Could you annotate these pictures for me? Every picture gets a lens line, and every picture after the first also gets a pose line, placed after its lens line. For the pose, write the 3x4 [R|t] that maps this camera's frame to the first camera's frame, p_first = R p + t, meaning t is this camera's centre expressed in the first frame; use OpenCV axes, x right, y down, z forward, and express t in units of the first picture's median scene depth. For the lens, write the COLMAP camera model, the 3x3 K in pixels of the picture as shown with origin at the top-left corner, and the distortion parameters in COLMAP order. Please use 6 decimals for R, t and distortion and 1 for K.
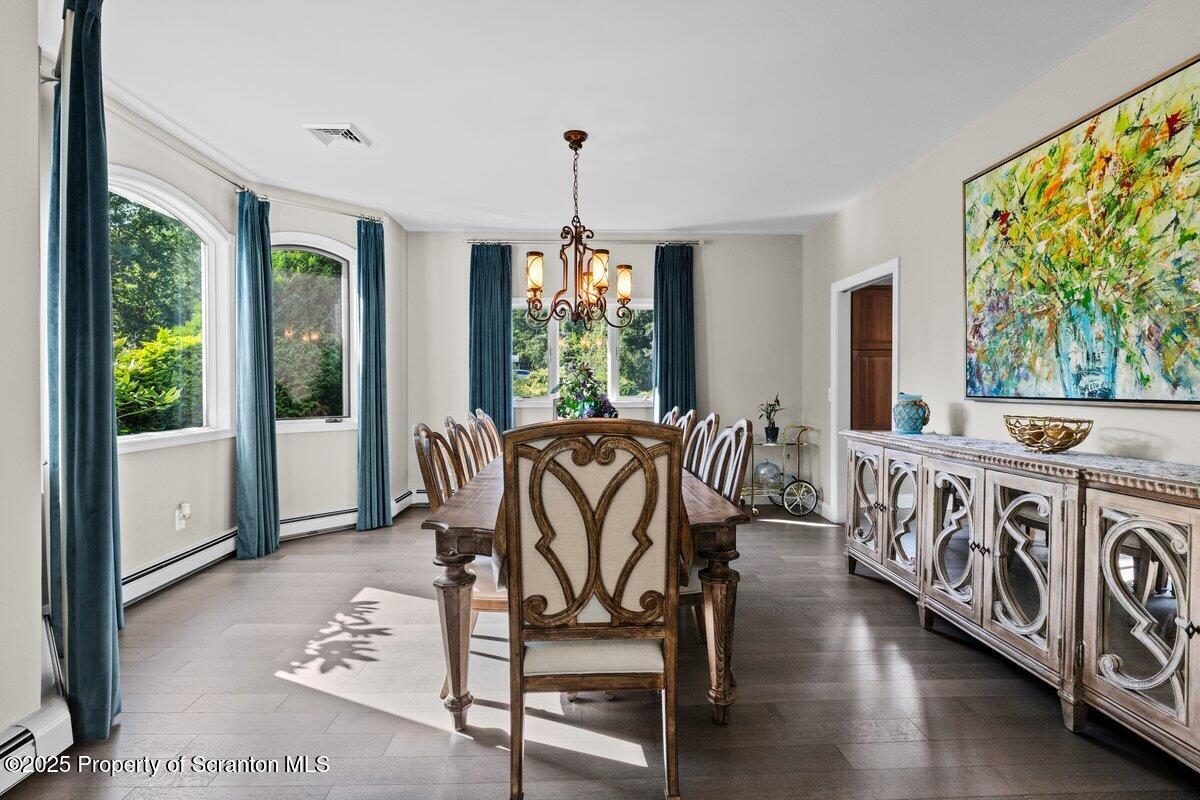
lens RADIAL K [[574.9, 0, 599.2], [0, 574.9, 396.8], [0, 0, 1]] dist [-0.003748, -0.001529]
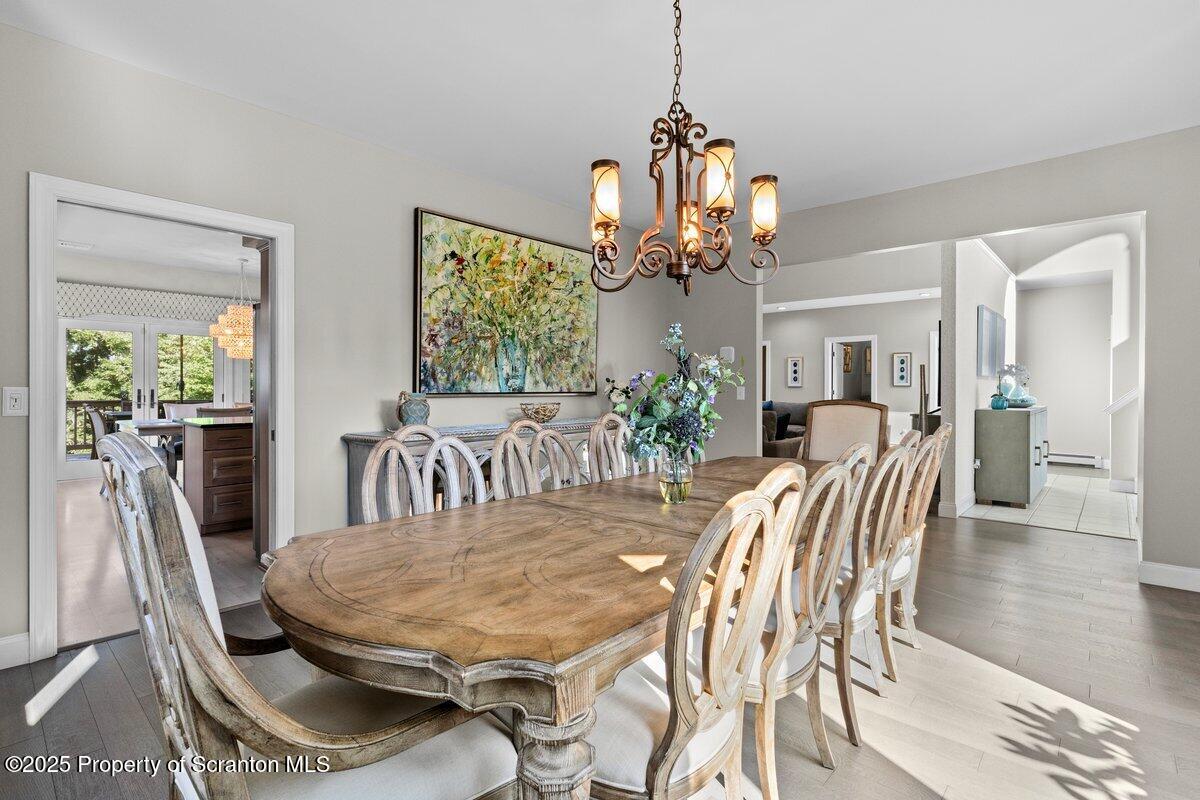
lens RADIAL K [[574.9, 0, 597.0], [0, 574.9, 392.0], [0, 0, 1]] dist [-0.003748, -0.001529]
pose [[-0.716441, -0.005643, 0.697625, -0.518953], [0.011775, 0.999727, 0.020179, -0.028478], [-0.697549, 0.022672, -0.716179, 1.916192]]
